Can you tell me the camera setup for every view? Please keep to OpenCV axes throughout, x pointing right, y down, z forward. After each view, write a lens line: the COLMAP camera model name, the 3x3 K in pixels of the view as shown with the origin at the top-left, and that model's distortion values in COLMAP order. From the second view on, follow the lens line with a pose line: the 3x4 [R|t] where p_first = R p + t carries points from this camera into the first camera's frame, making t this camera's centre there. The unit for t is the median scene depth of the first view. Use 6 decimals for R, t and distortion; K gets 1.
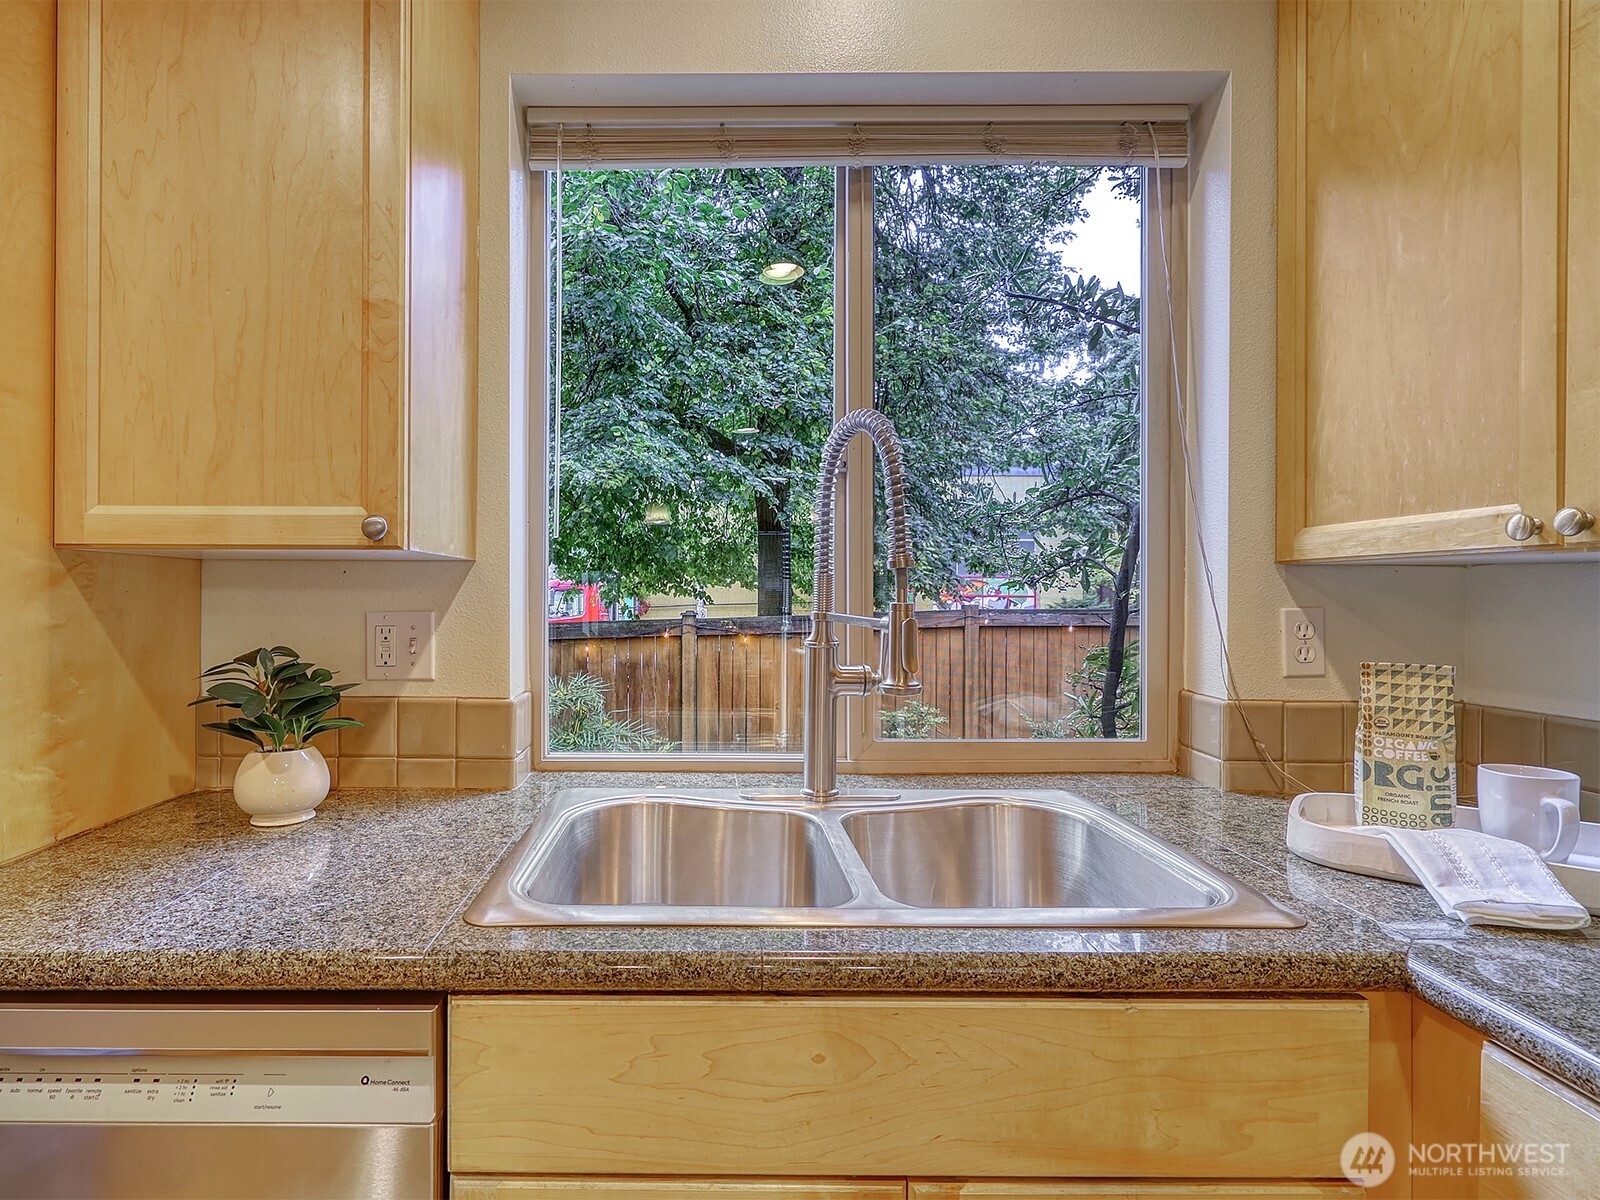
lens RADIAL K [[828.5, 0, 701.7], [0, 828.5, 609.2], [0, 0, 1]] dist [-0.007267, 0.000178]
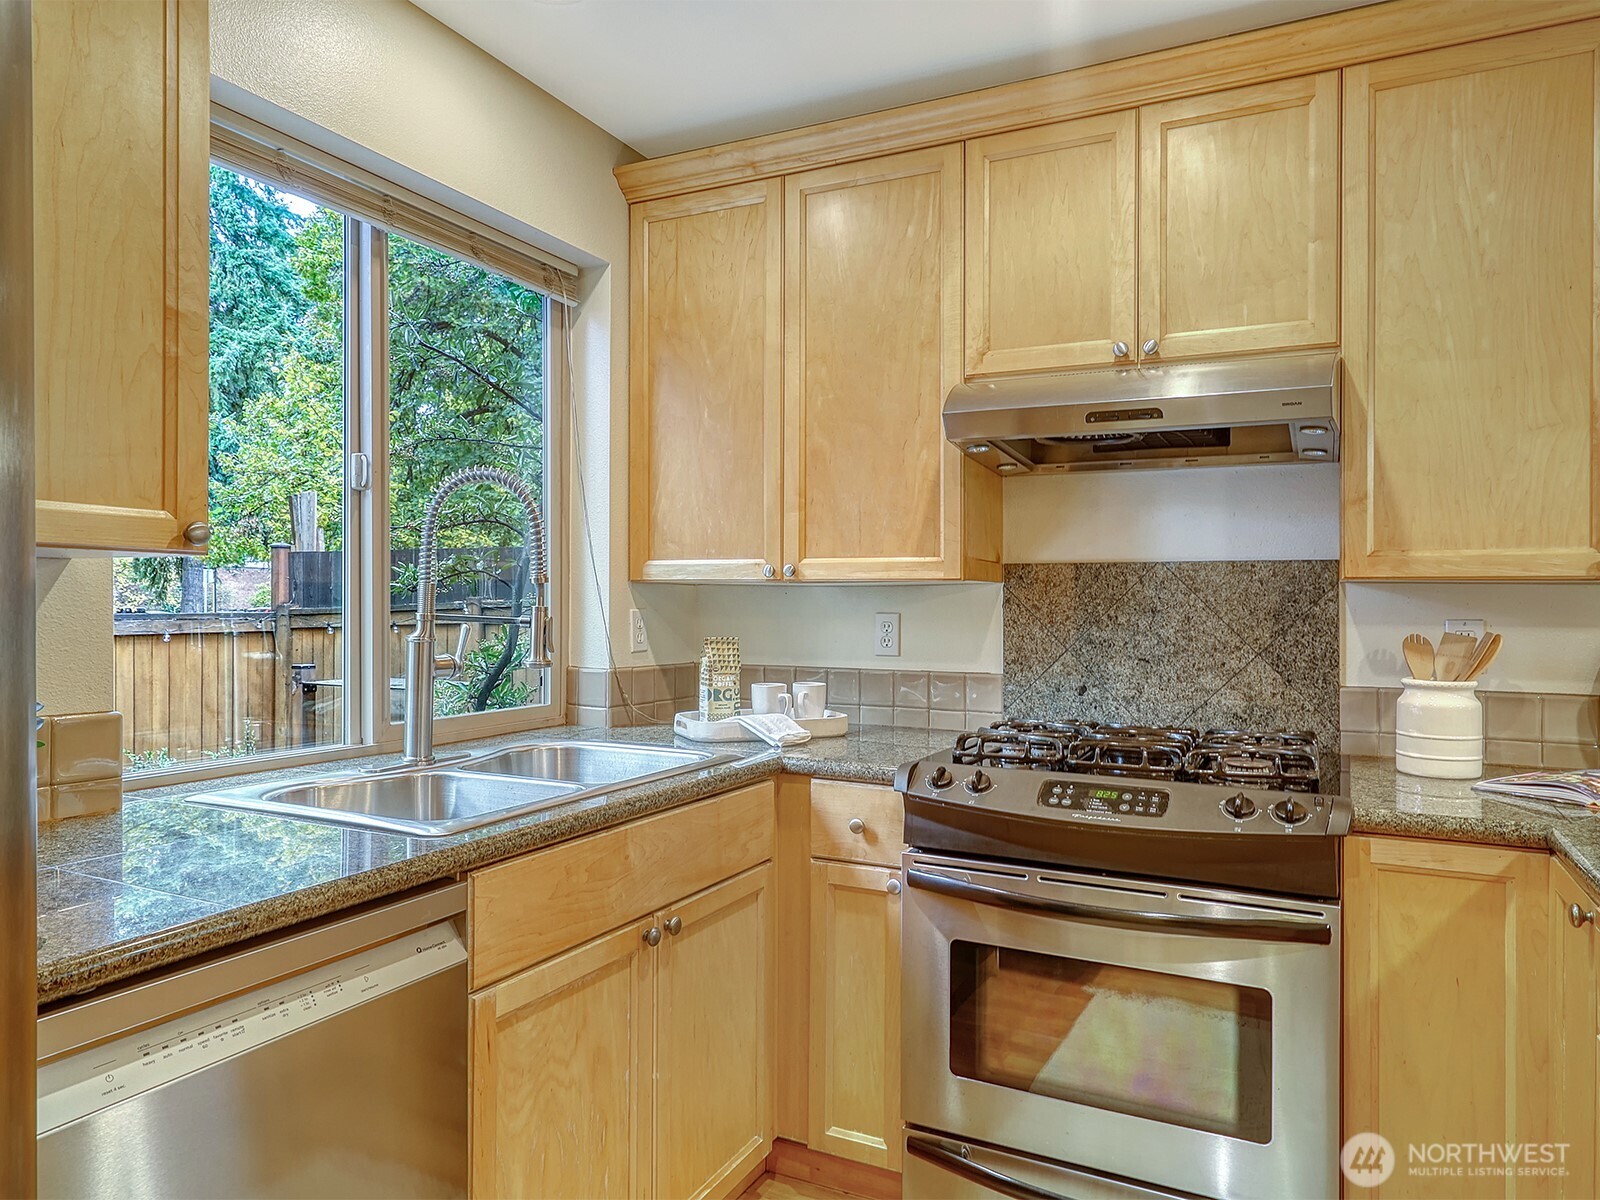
lens RADIAL K [[1057.5, 0, 881.9], [0, 1057.5, 601.1], [0, 0, 1]] dist [0.003288, -0.001486]
pose [[0.385008, 0.003793, 0.922905, -1.205569], [0.006930, 0.999951, -0.007000, 0.001028], [-0.922887, 0.009091, 0.384963, -0.282157]]
